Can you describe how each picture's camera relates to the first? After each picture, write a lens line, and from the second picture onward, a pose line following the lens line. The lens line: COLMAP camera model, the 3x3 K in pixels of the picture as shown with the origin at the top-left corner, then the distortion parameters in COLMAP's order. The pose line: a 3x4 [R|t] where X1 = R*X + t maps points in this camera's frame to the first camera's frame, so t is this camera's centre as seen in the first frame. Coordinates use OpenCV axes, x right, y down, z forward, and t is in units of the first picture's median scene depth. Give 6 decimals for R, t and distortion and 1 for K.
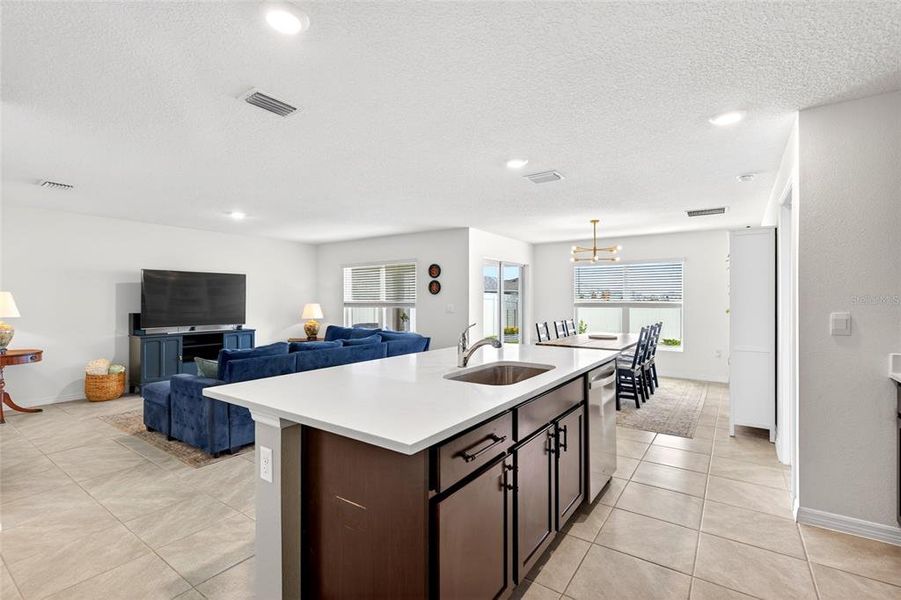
lens RADIAL K [[407.8, 0, 450.5], [0, 407.8, 300.0], [0, 0, 1]] dist [0.001461, 0.000255]
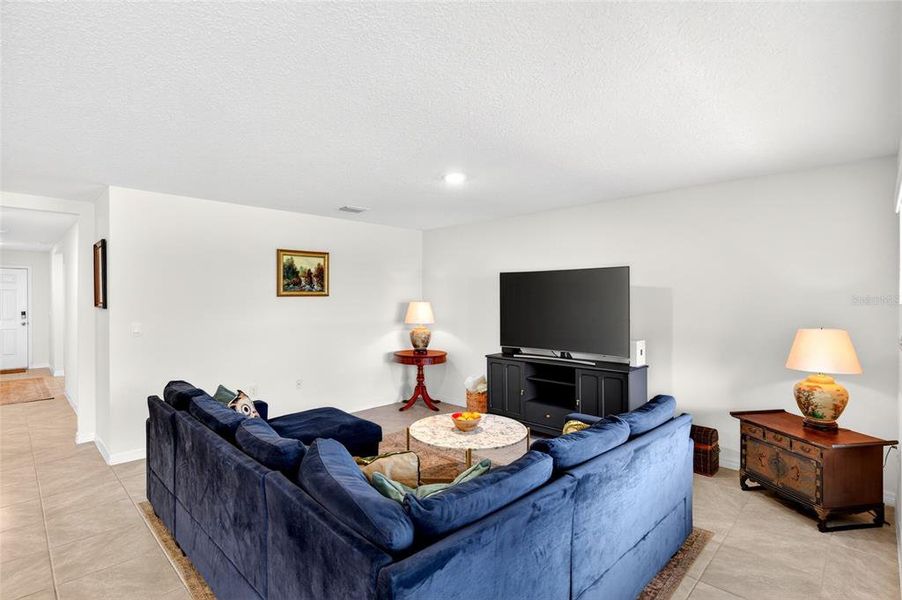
lens RADIAL K [[443.3, 0, 456.5], [0, 443.3, 300.0], [0, 0, 1]] dist [-0.000446, 0.000193]
pose [[-0.160731, 0.003221, -0.986993, 0.144683], [0.000780, 0.999995, 0.003136, -0.026376], [0.986998, -0.000265, -0.160733, 1.135726]]
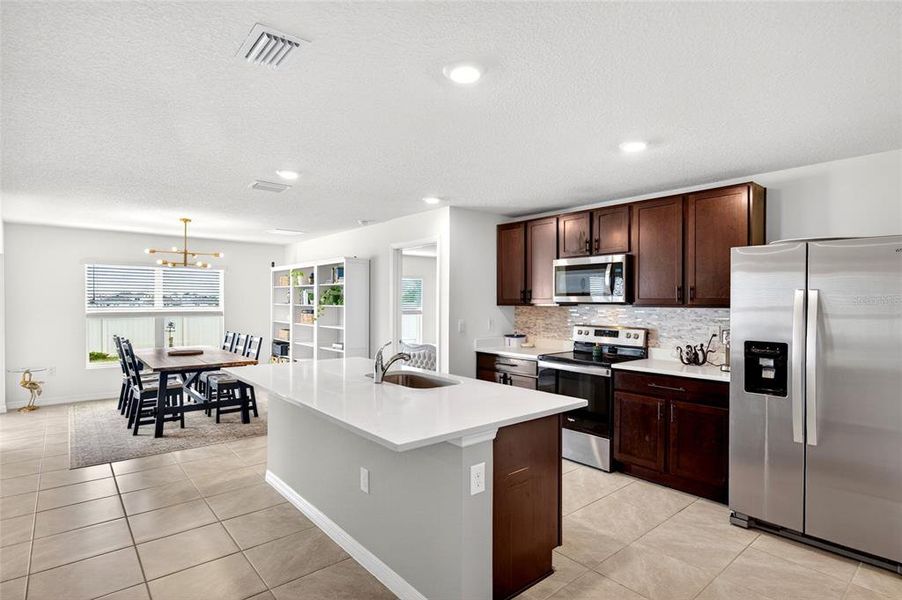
lens RADIAL K [[463.6, 0, 451.0], [0, 463.6, 300.0], [0, 0, 1]] dist [-0.004051, -0.000045]
pose [[0.256972, 0.002182, 0.966416, -0.505690], [-0.001989, 0.999997, -0.001729, -0.024853], [-0.966417, -0.001478, 0.256976, 0.221489]]
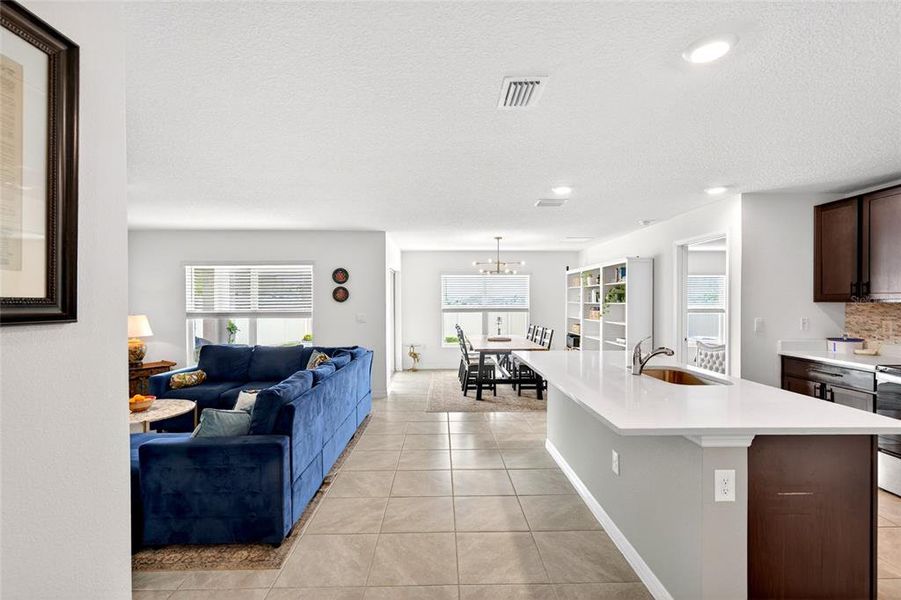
lens RADIAL K [[412.0, 0, 449.0], [0, 412.0, 301.6], [0, 0, 1]] dist [0.000778, 0.000002]
pose [[0.807417, -0.004235, 0.589966, -0.485453], [0.004209, 0.999990, 0.001417, -0.019721], [-0.589967, 0.001339, 0.807427, 0.169223]]
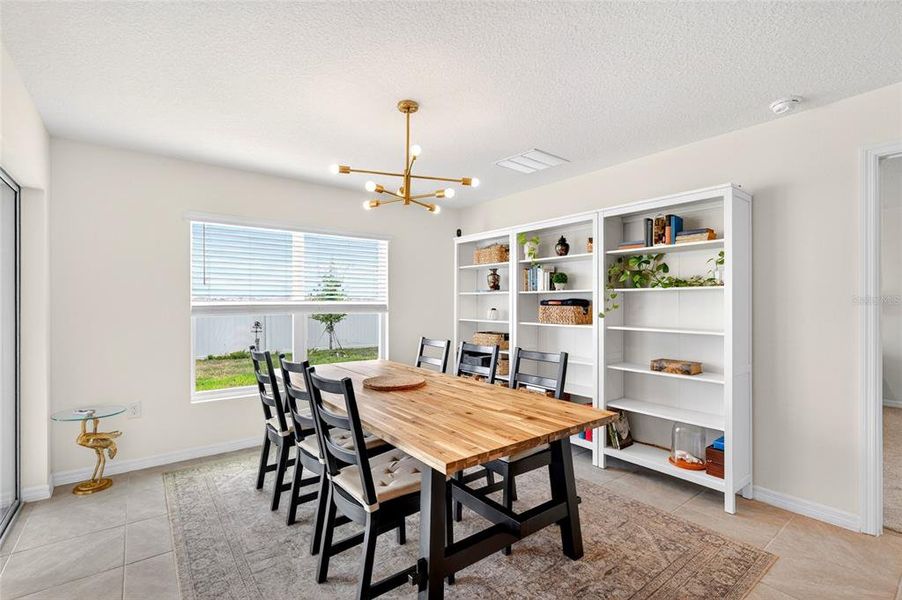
lens RADIAL K [[408.5, 0, 451.5], [0, 408.5, 301.3], [0, 0, 1]] dist [0.000690, 0.000060]
pose [[0.299441, 0.000309, 0.954115, -0.031465], [0.001401, 0.999999, -0.000764, 0.005282], [-0.954114, 0.001566, 0.299440, 0.928039]]
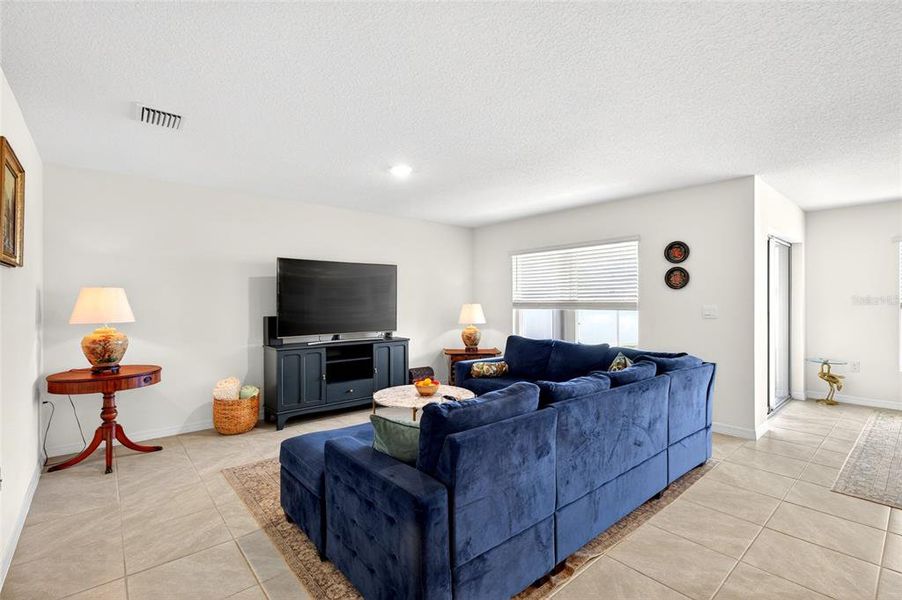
lens RADIAL K [[408.5, 0, 451.5], [0, 408.5, 301.3], [0, 0, 1]] dist [0.000690, 0.000060]
pose [[0.969301, -0.001800, -0.245871, -0.285120], [0.002432, 0.999994, 0.002268, 0.003381], [0.245866, -0.002796, 0.969300, 0.380501]]
